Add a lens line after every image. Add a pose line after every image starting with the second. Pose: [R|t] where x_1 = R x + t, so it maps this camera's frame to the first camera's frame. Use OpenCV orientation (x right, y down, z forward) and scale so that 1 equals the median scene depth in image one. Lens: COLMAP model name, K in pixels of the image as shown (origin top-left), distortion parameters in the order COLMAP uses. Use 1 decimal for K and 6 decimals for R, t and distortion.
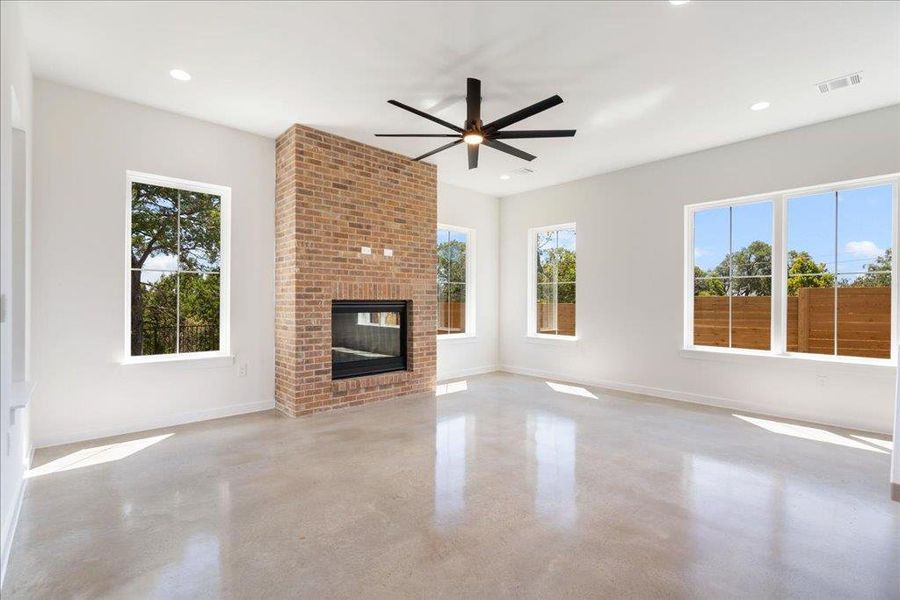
lens RADIAL K [[411.5, 0, 444.5], [0, 411.5, 301.6], [0, 0, 1]] dist [-0.005172, -0.000195]
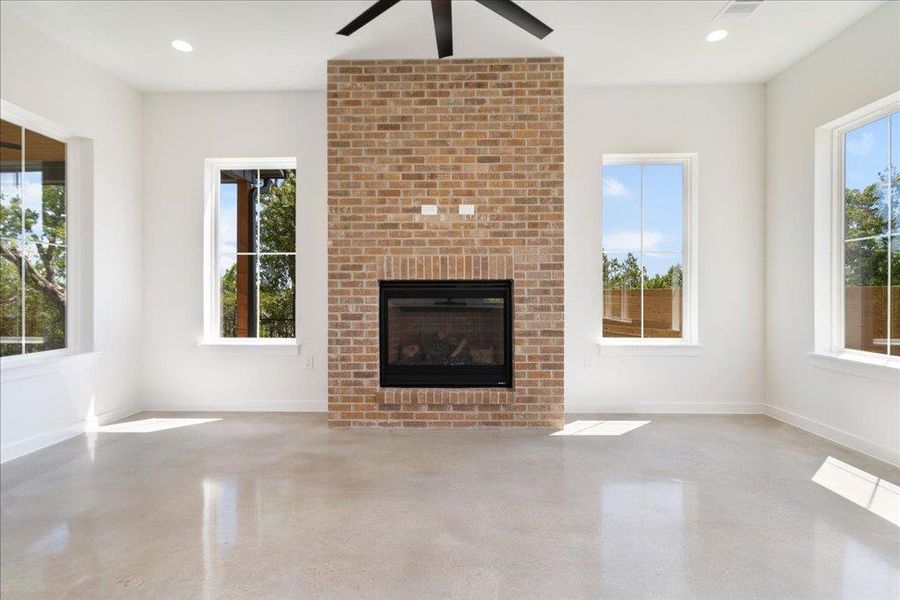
lens RADIAL K [[475.9, 0, 440.4], [0, 475.9, 292.4], [0, 0, 1]] dist [0.005287, 0.001692]
pose [[0.722554, -0.004269, -0.691302, 0.392455], [0.003319, 0.999991, -0.002707, 0.019876], [0.691307, -0.000338, 0.722561, 0.429105]]
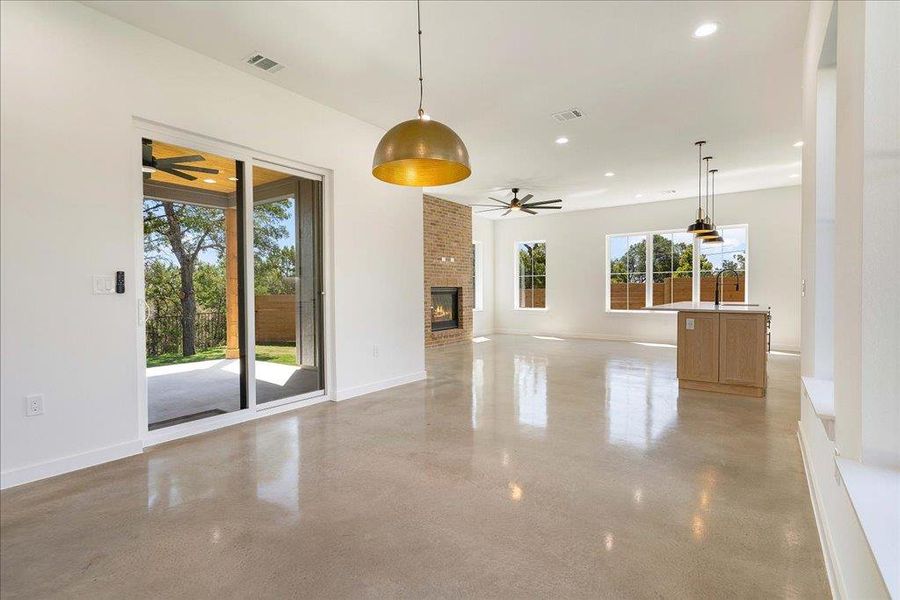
lens RADIAL K [[435.9, 0, 448.3], [0, 435.9, 296.3], [0, 0, 1]] dist [-0.029019, -0.000466]
pose [[0.979804, -0.013033, 0.199537, -0.554956], [0.009900, 0.999812, 0.016689, 0.004331], [-0.199717, -0.014376, 0.979748, -0.859398]]
